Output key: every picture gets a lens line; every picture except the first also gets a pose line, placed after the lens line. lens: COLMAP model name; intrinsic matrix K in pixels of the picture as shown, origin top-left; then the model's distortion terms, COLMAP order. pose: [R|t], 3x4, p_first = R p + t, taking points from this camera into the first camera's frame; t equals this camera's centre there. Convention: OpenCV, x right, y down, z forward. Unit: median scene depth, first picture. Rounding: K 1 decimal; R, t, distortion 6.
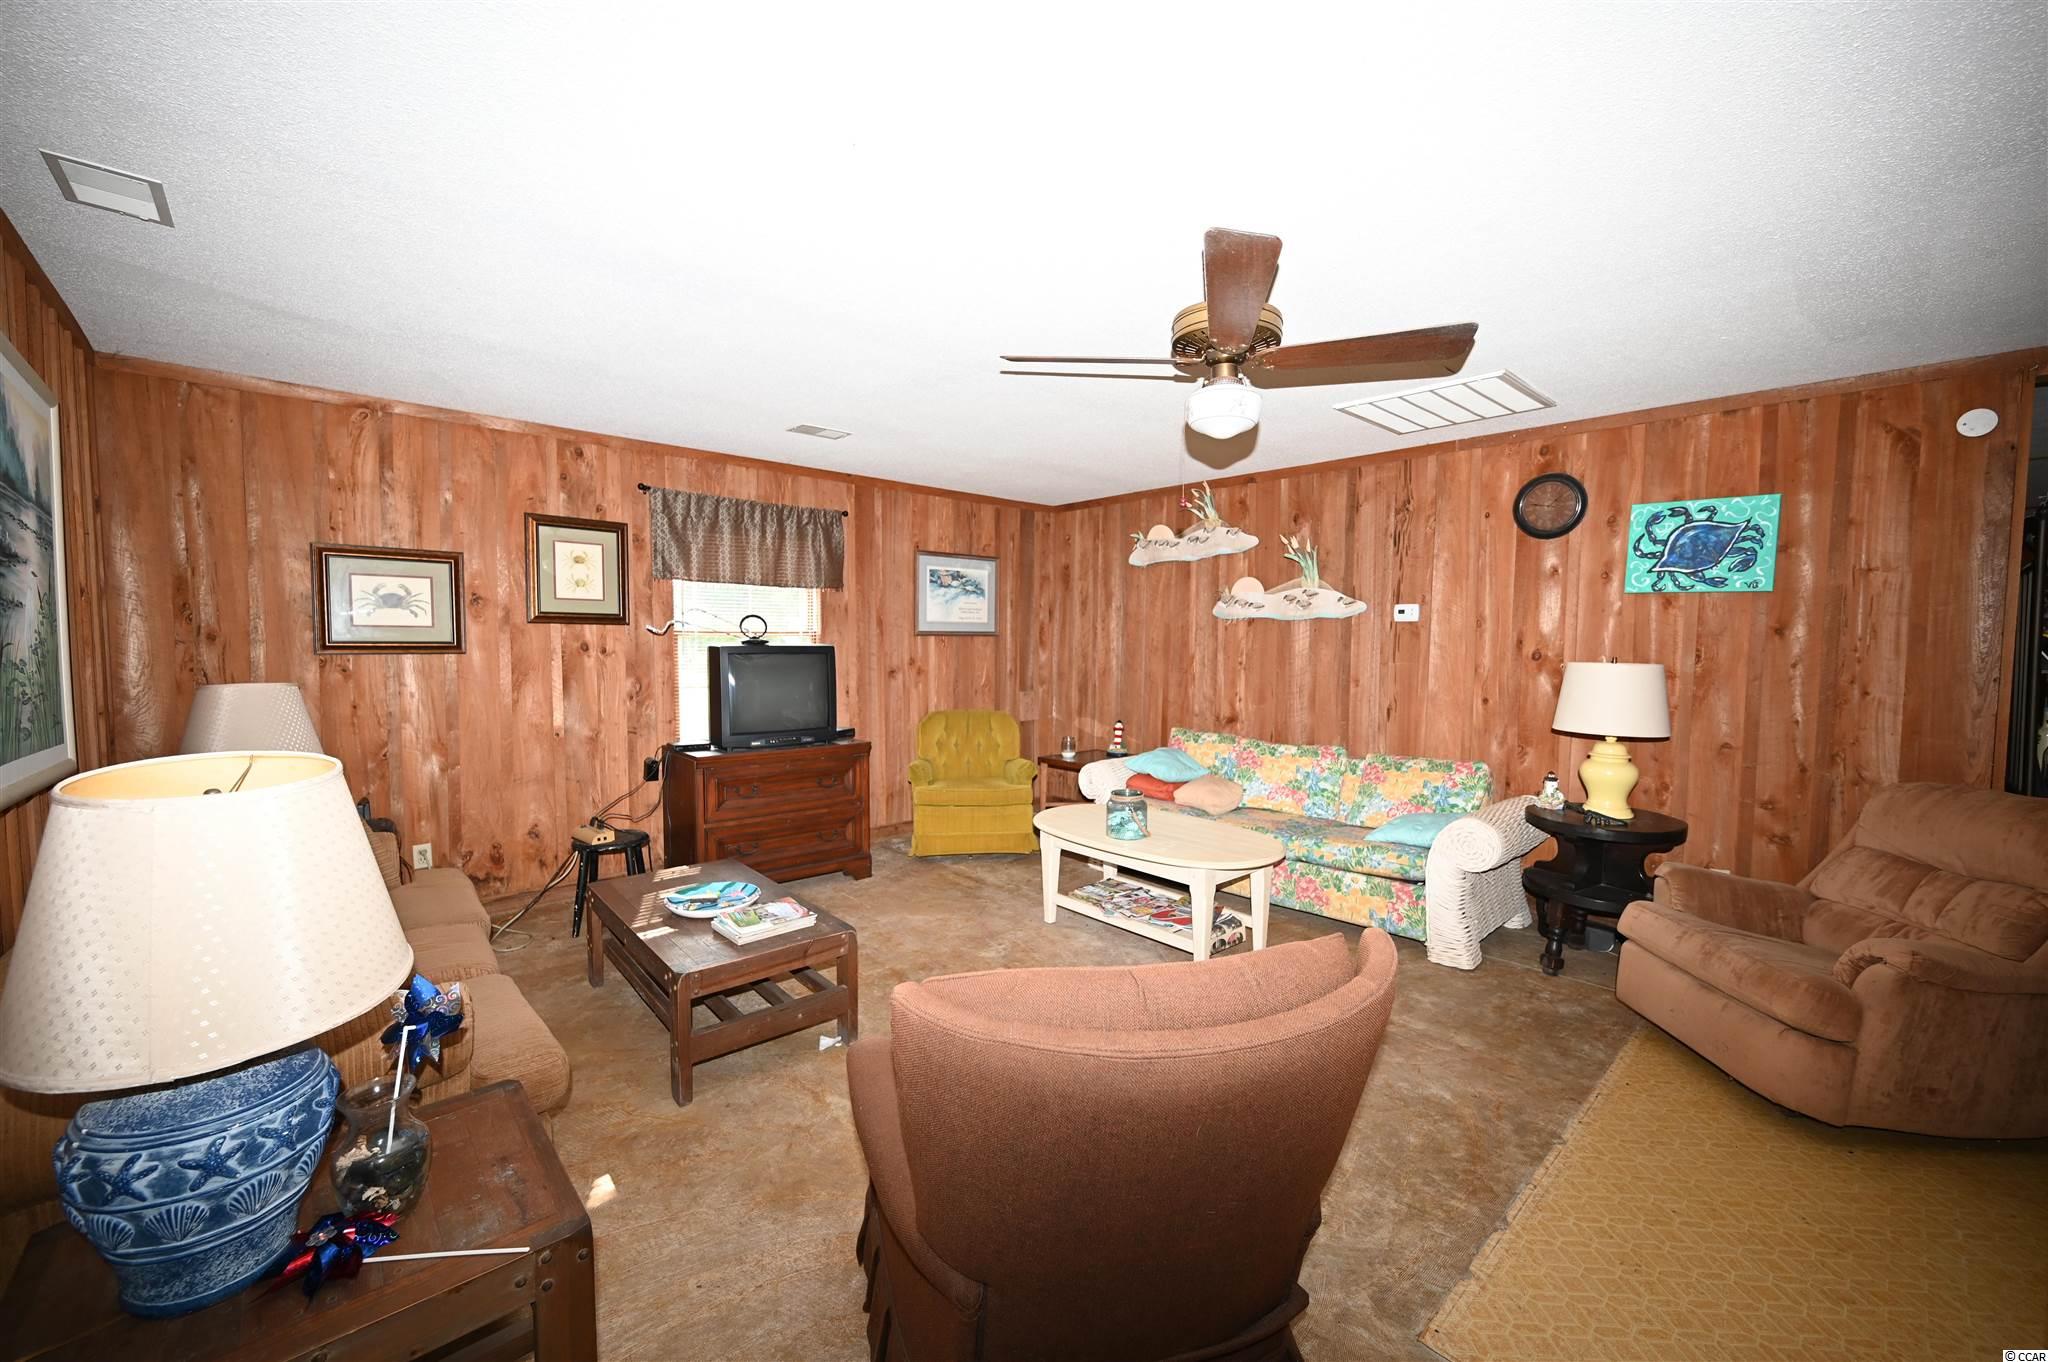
lens RADIAL K [[806.6, 0, 1025.3], [0, 806.6, 683.0], [0, 0, 1]] dist [0.000518, 0.000054]
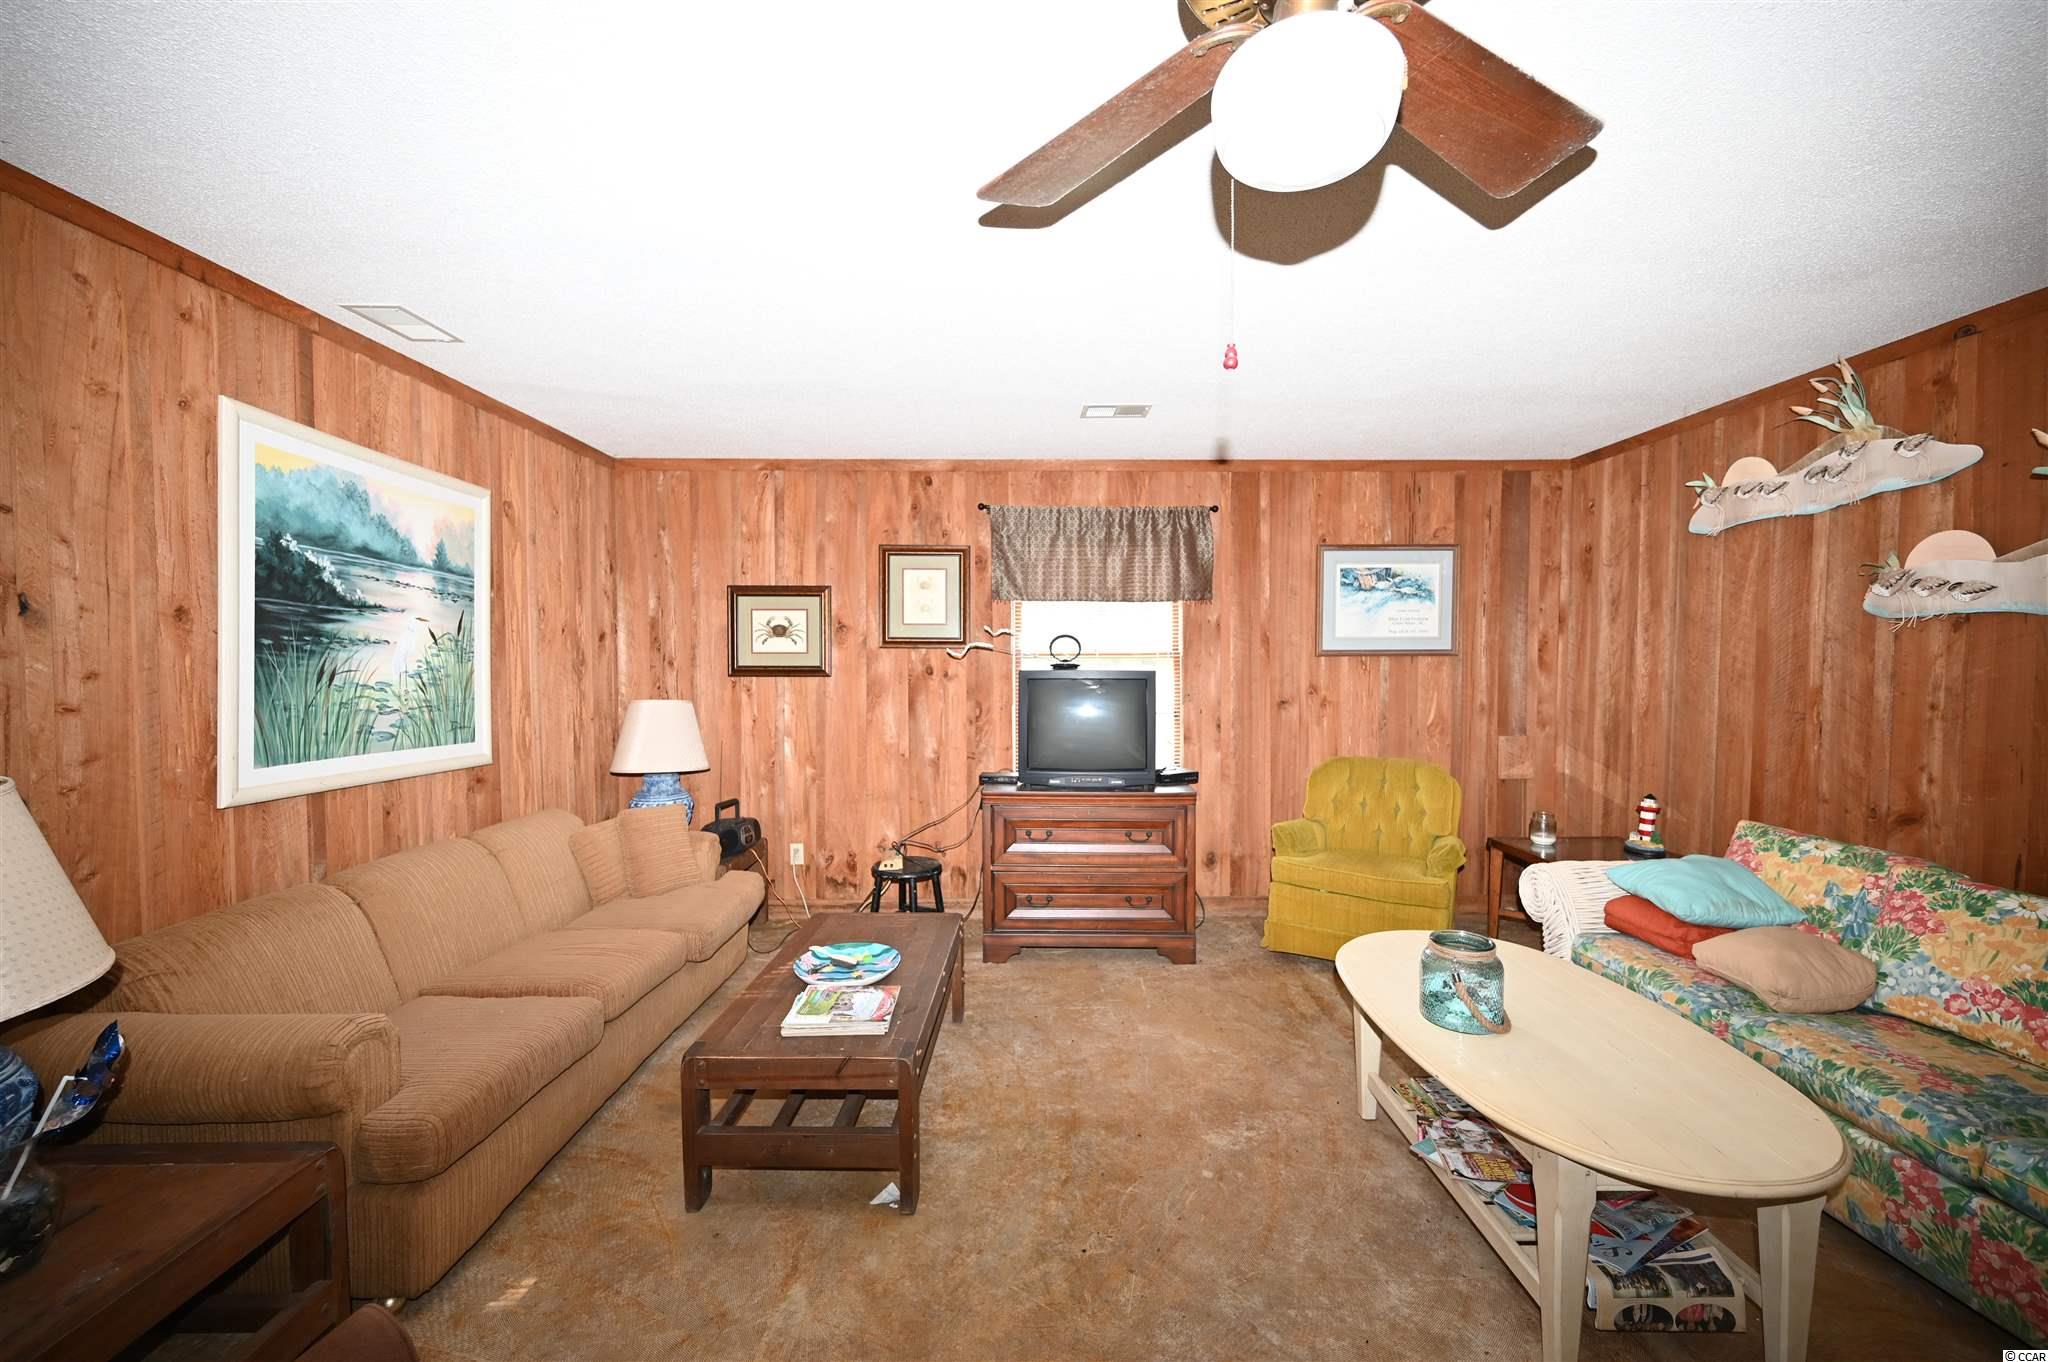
lens RADIAL K [[805.9, 0, 1034.3], [0, 805.9, 680.7], [0, 0, 1]] dist [0.000677, -0.000123]
pose [[0.745997, 0.011590, -0.665848, 0.191215], [-0.030123, 0.999412, -0.016353, -0.016054], [0.665268, 0.032257, 0.745908, 0.274576]]
